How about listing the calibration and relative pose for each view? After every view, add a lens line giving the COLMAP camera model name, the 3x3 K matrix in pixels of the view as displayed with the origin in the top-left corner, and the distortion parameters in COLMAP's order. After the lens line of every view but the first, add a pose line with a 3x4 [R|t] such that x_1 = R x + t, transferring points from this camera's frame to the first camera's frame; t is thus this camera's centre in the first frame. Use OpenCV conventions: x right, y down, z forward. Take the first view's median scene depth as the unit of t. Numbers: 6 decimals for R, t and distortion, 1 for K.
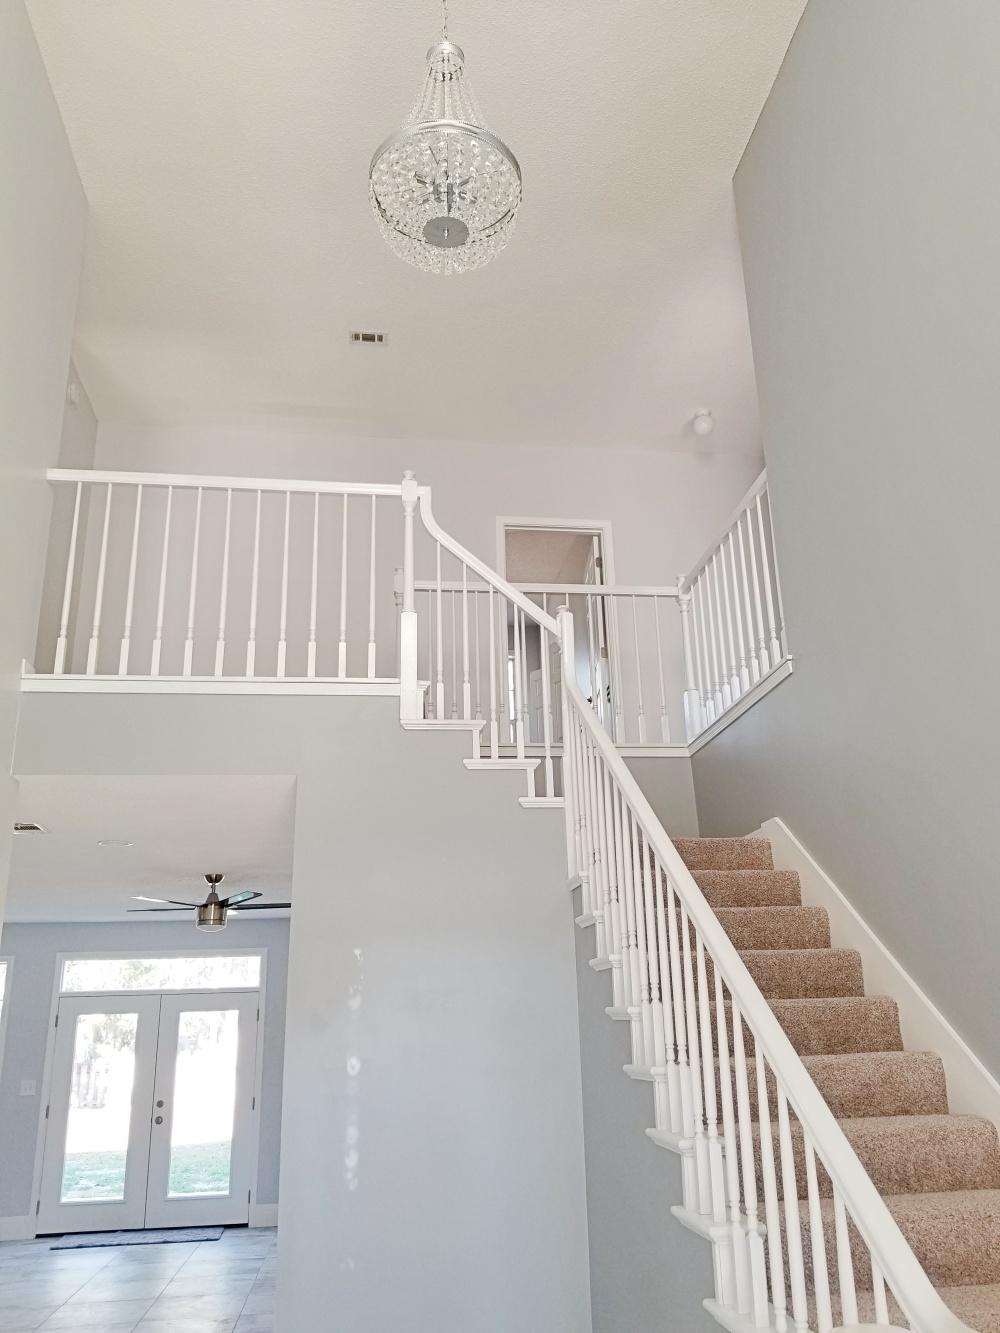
lens RADIAL K [[1024.1, 0, 499.5], [0, 1024.1, 700.8], [0, 0, 1]] dist [0.100595, -0.178477]
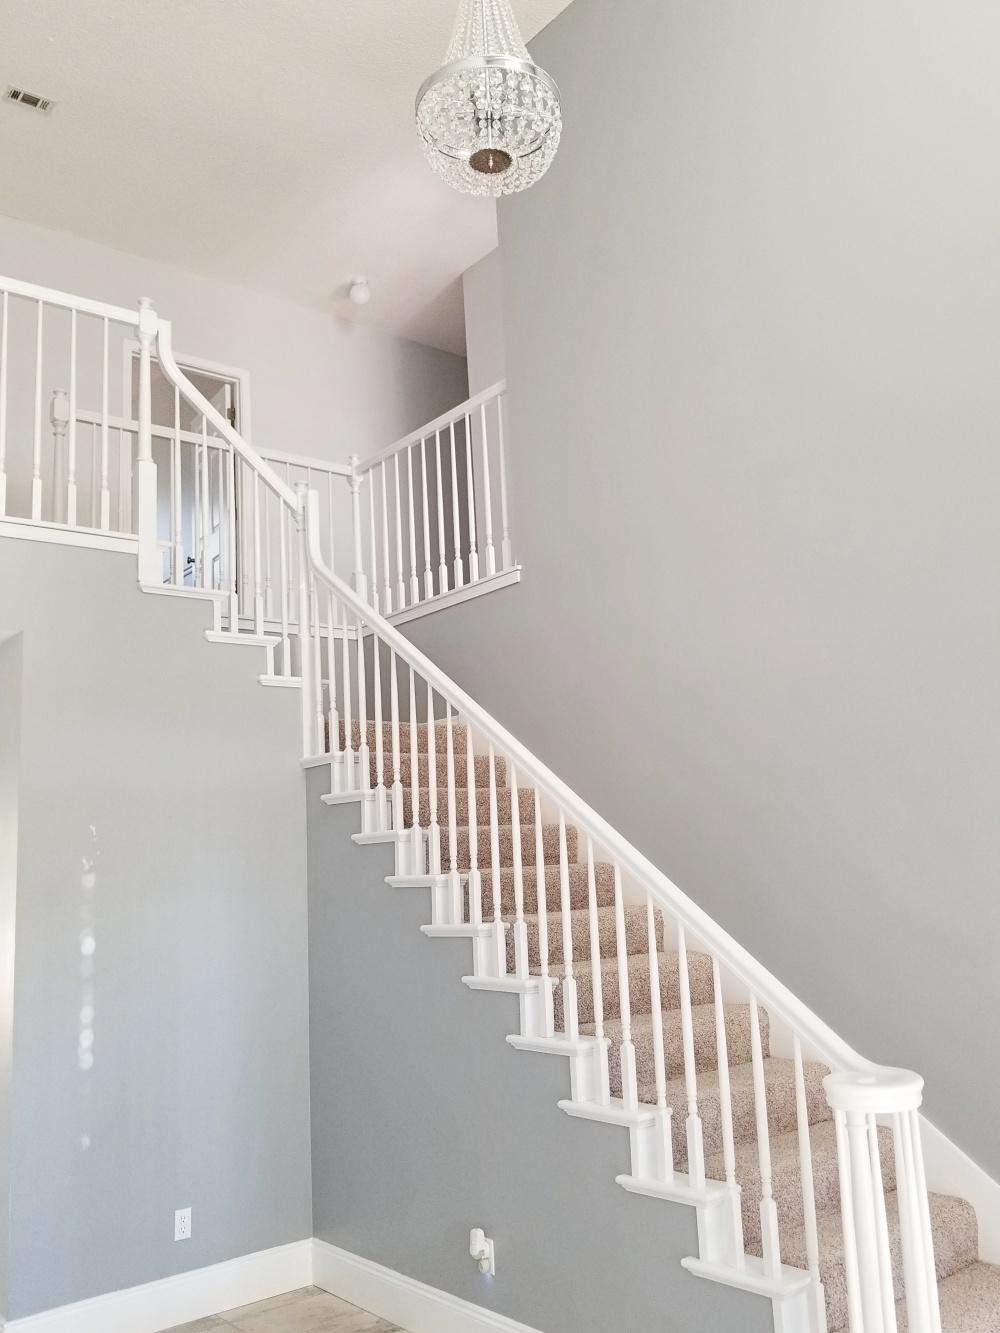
lens RADIAL K [[1130.1, 0, 499.8], [0, 1130.1, 692.7], [0, 0, 1]] dist [0.065172, -0.063797]
pose [[0.872038, 0.063515, 0.485300, -0.298641], [-0.117072, 0.989829, 0.080821, -0.002107], [-0.475231, -0.127294, 0.870604, -0.047268]]
